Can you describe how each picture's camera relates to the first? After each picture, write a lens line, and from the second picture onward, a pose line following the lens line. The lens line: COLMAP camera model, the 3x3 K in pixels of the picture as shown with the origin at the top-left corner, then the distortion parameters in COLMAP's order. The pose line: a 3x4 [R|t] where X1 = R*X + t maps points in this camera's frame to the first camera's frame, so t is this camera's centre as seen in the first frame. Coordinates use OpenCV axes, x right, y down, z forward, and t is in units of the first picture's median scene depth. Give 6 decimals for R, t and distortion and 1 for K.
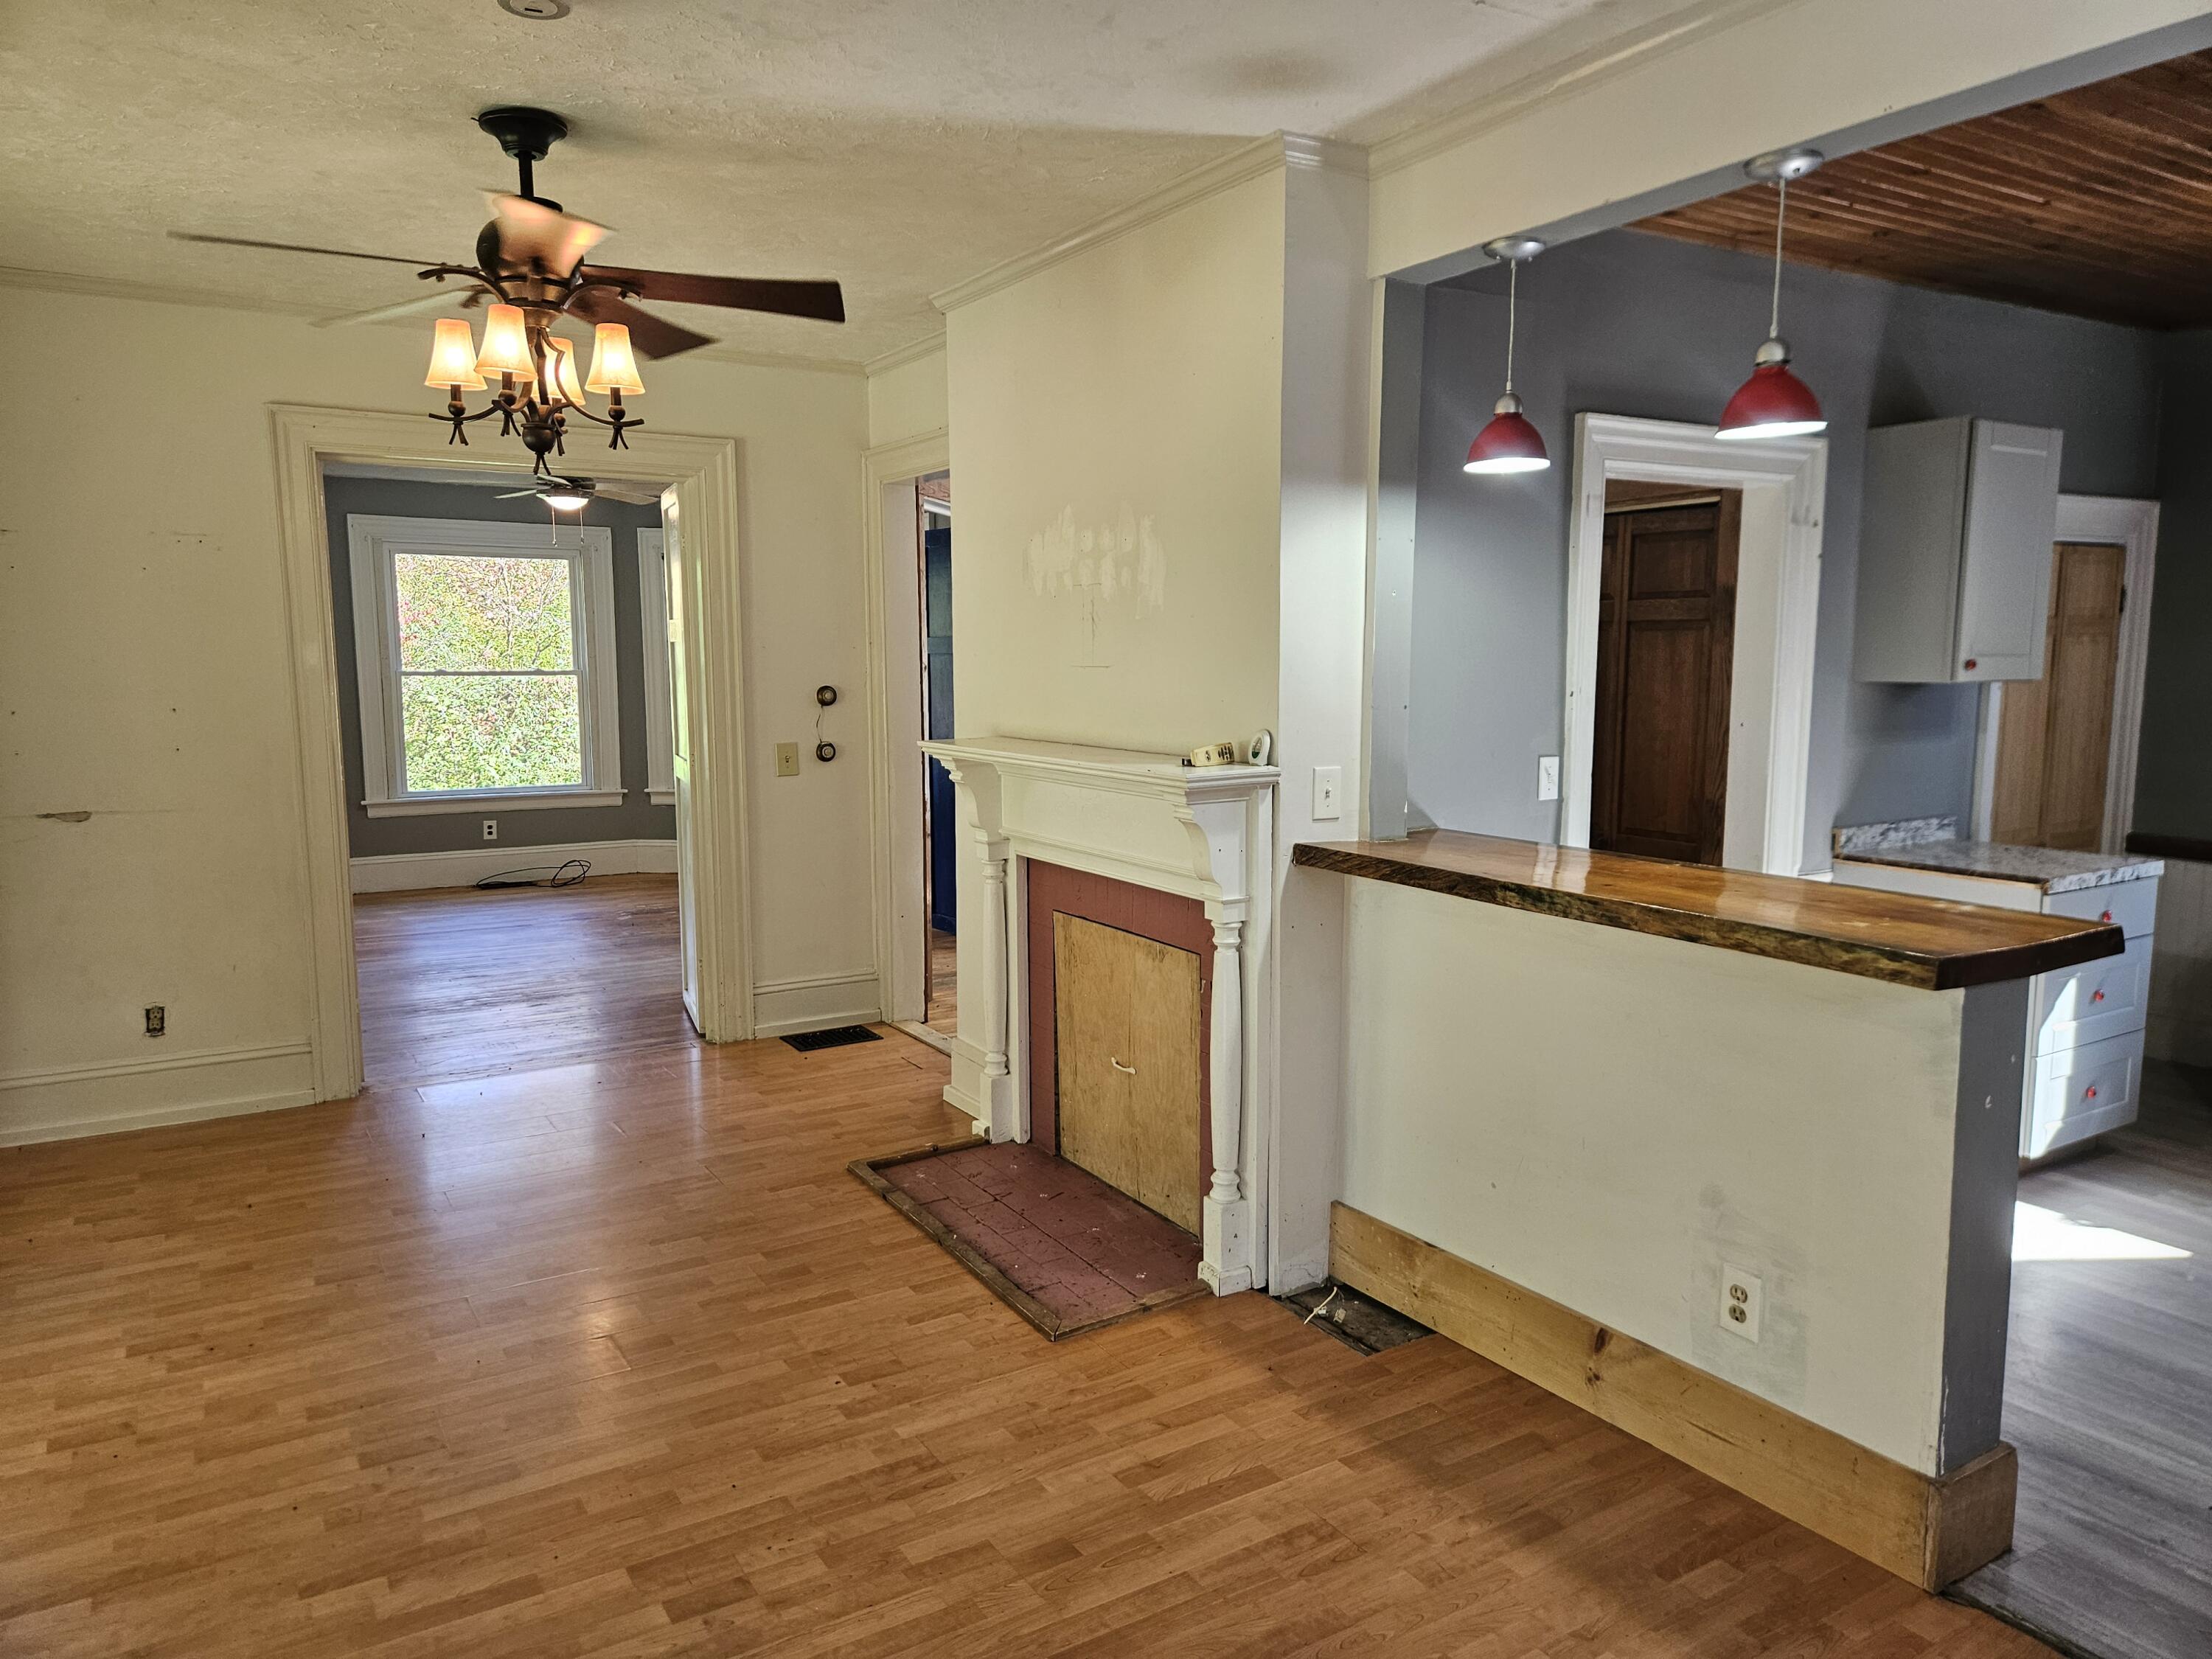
lens RADIAL K [[1471.8, 0, 1090.6], [0, 1471.8, 823.4], [0, 0, 1]] dist [0.055717, -0.042896]
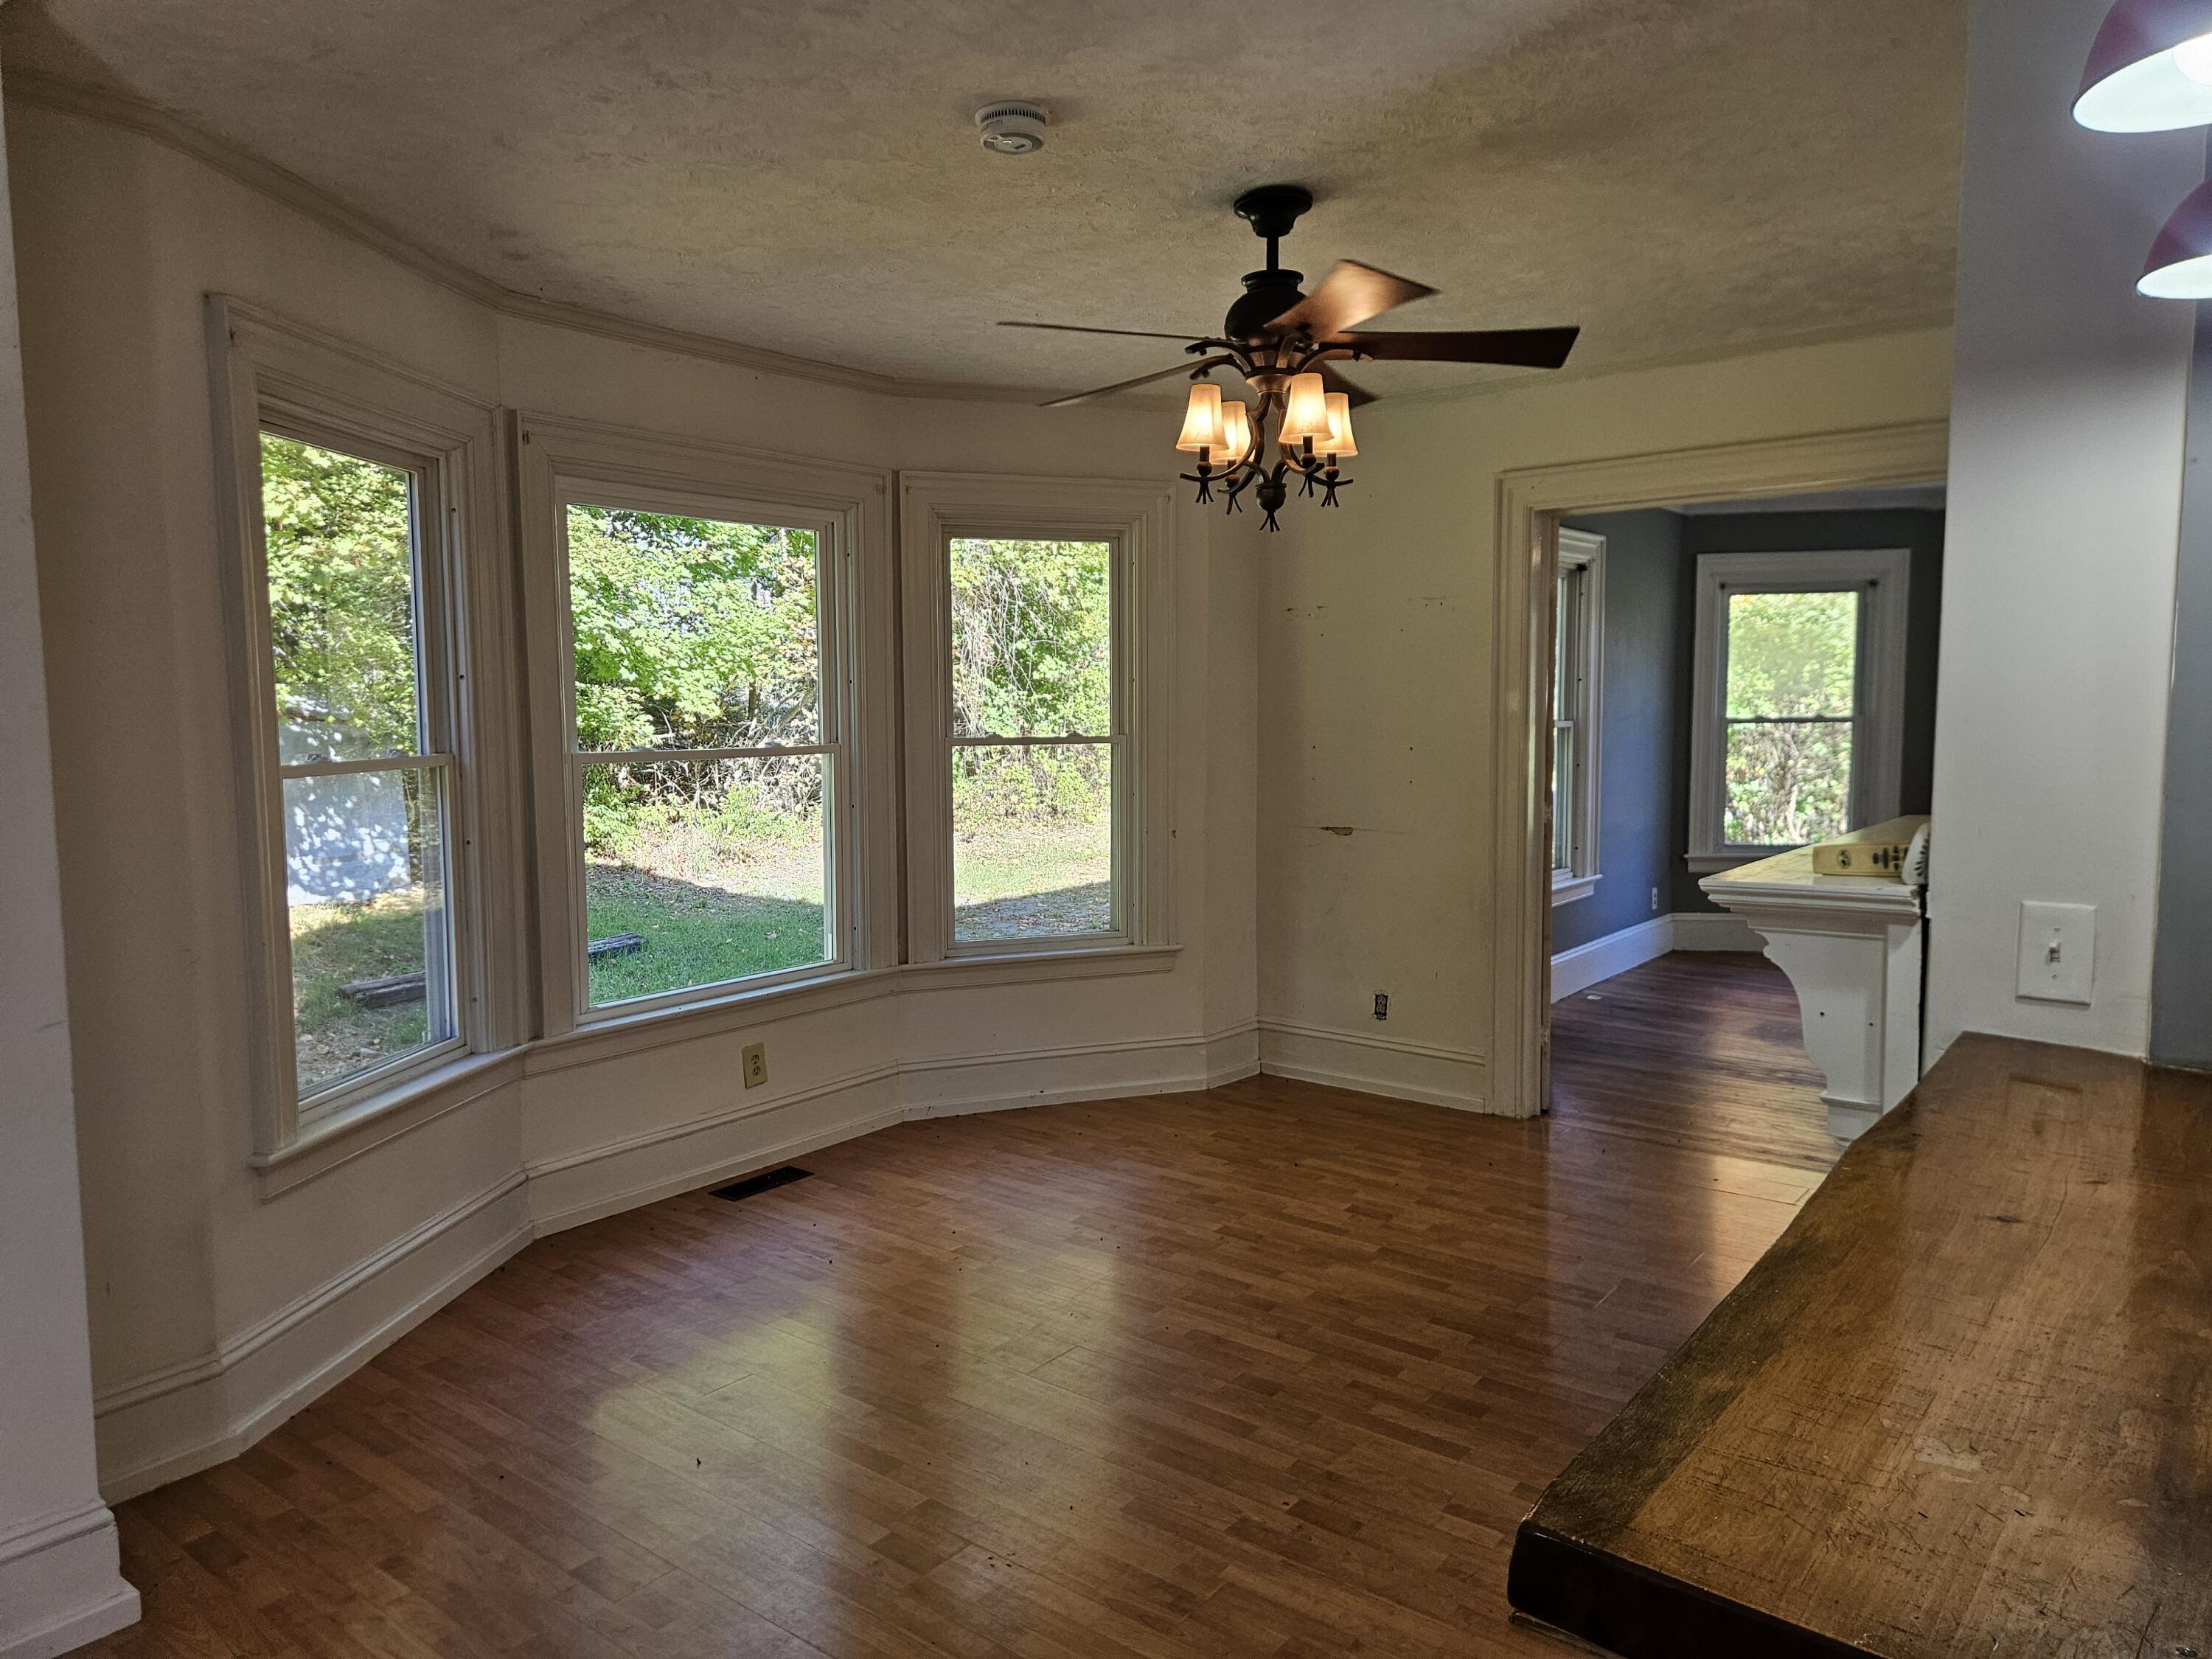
lens RADIAL K [[1471.8, 0, 1082.4], [0, 1471.8, 836.2], [0, 0, 1]] dist [0.055717, -0.042896]
pose [[0.339886, 0.081520, -0.936927, 0.393472], [-0.102595, 0.993504, 0.049225, -0.037594], [0.934854, 0.079393, 0.346042, 0.354279]]
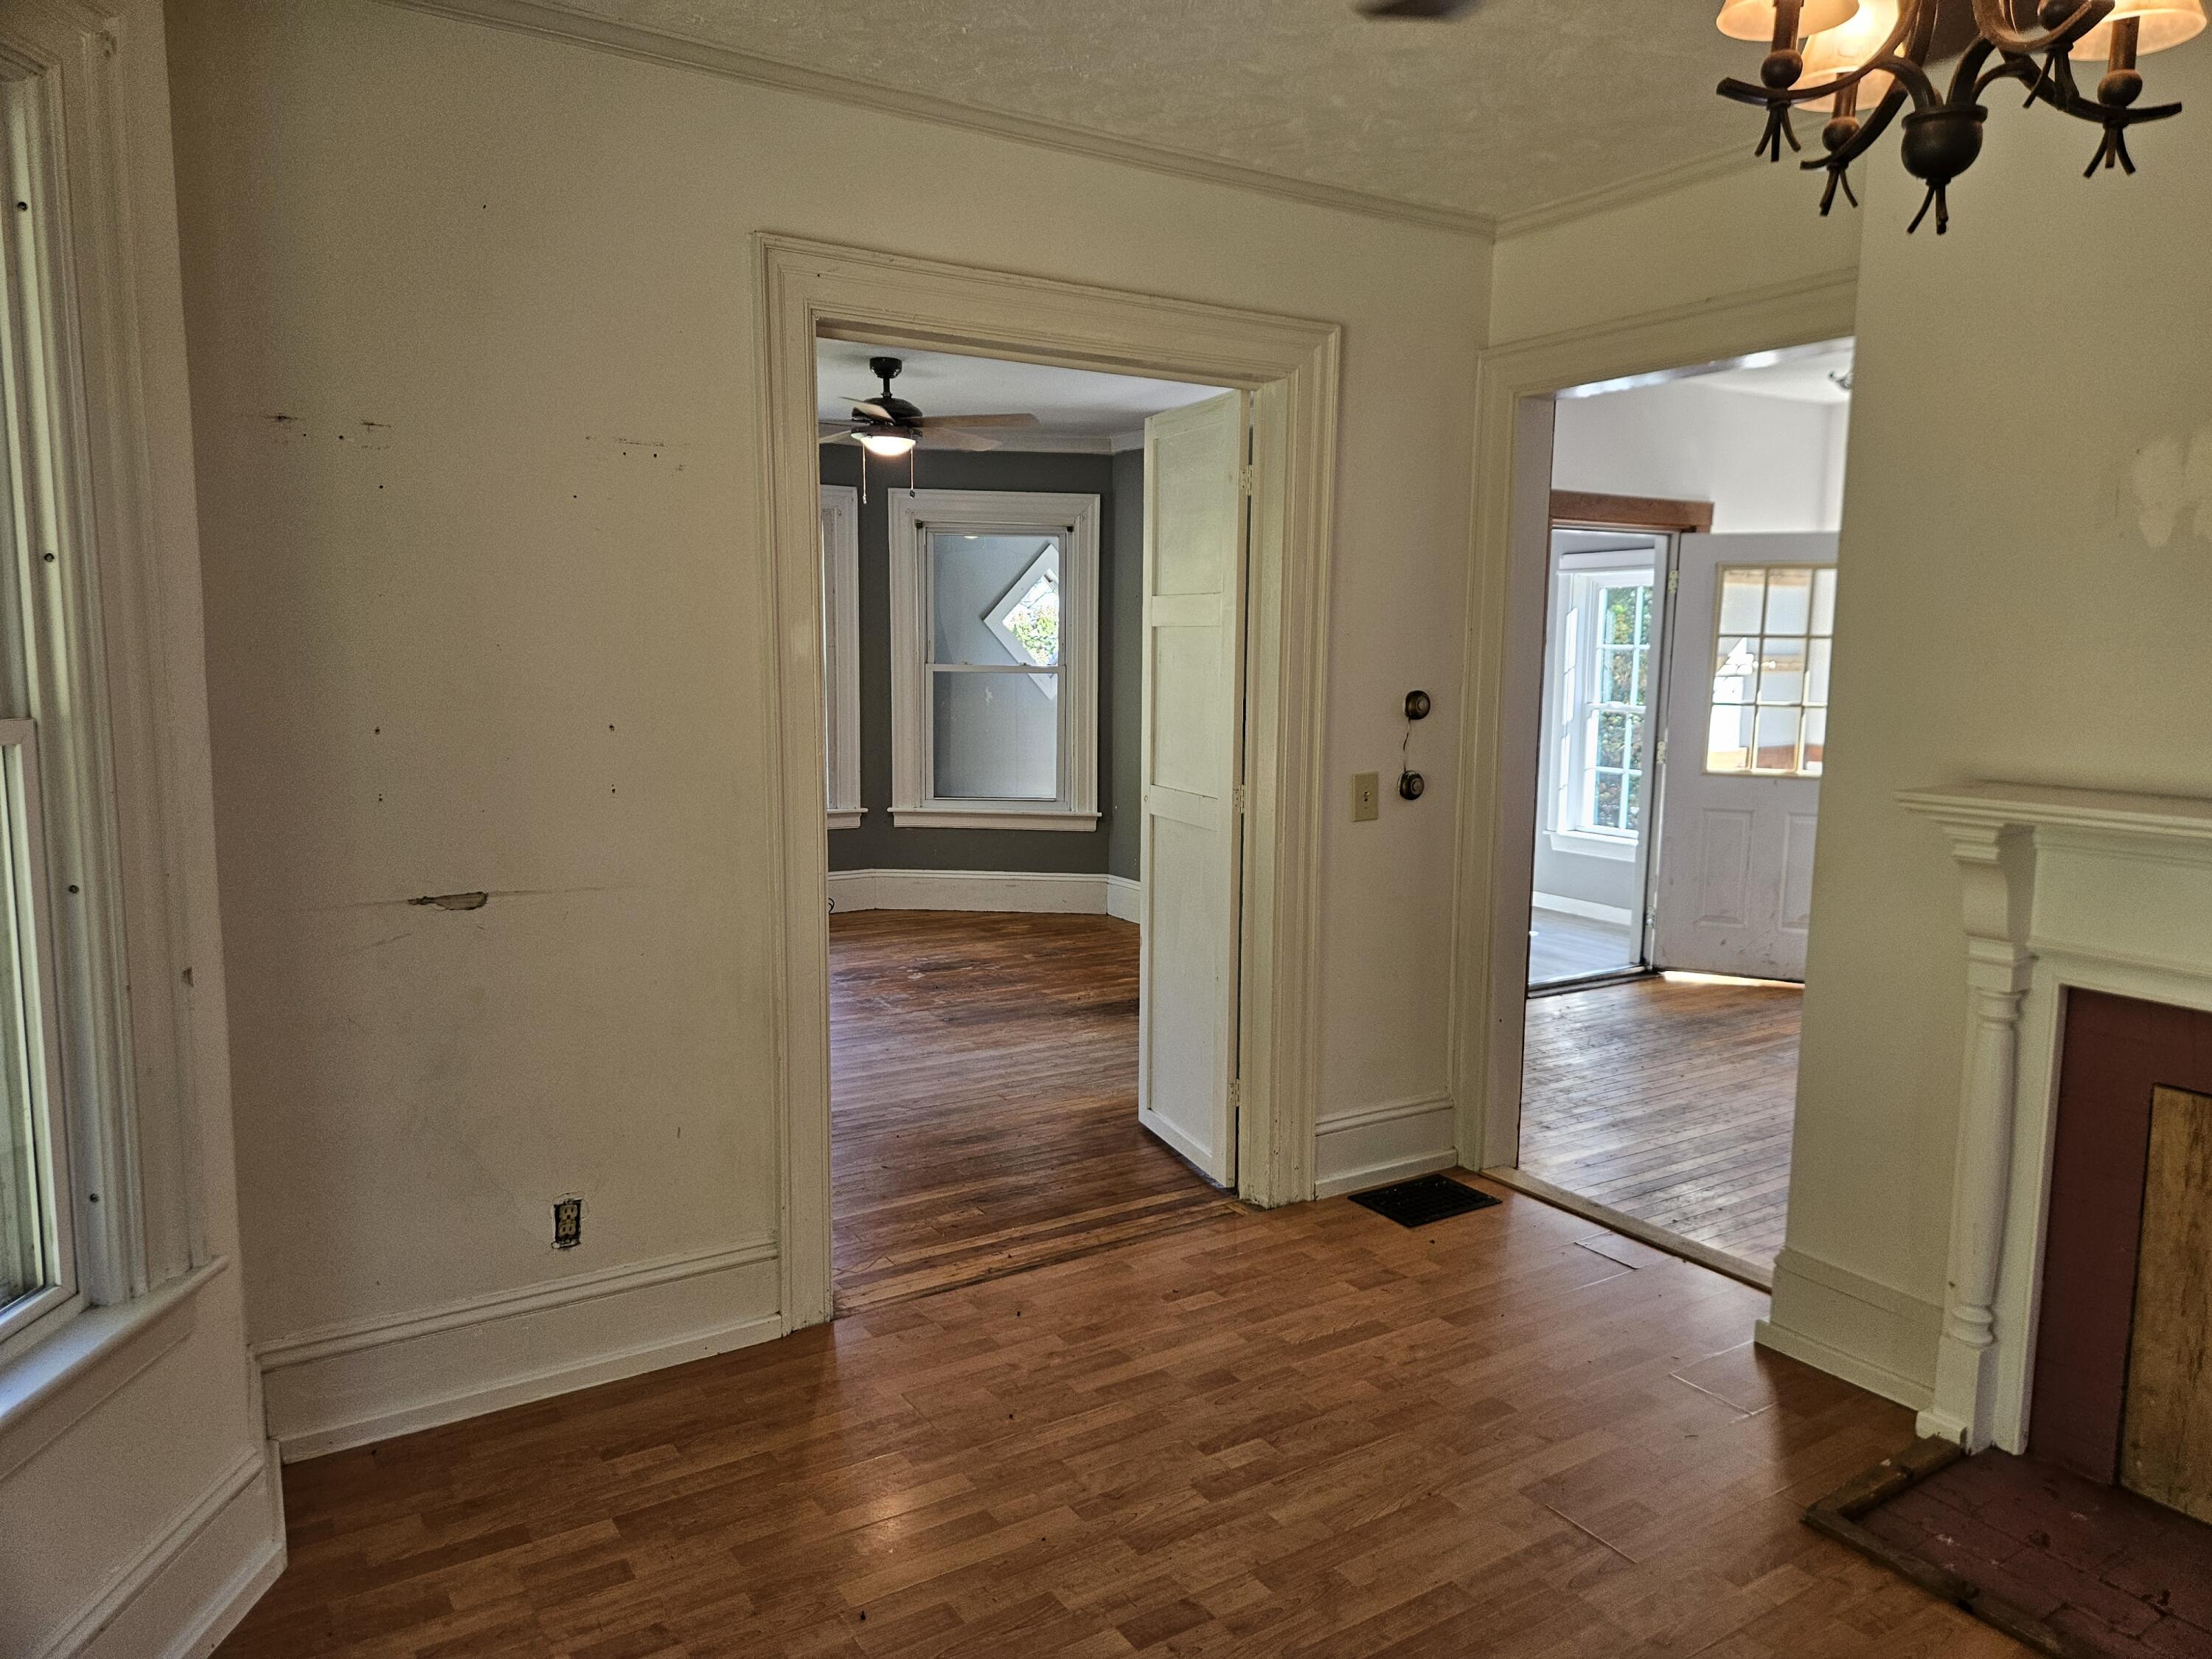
lens RADIAL K [[1471.8, 0, 1102.3], [0, 1471.8, 832.8], [0, 0, 1]] dist [0.055717, -0.042896]
pose [[0.999769, 0.009056, 0.019500, -0.416404], [-0.009280, 0.999891, 0.011442, -0.040486], [-0.019394, -0.011621, 0.999744, 0.376409]]
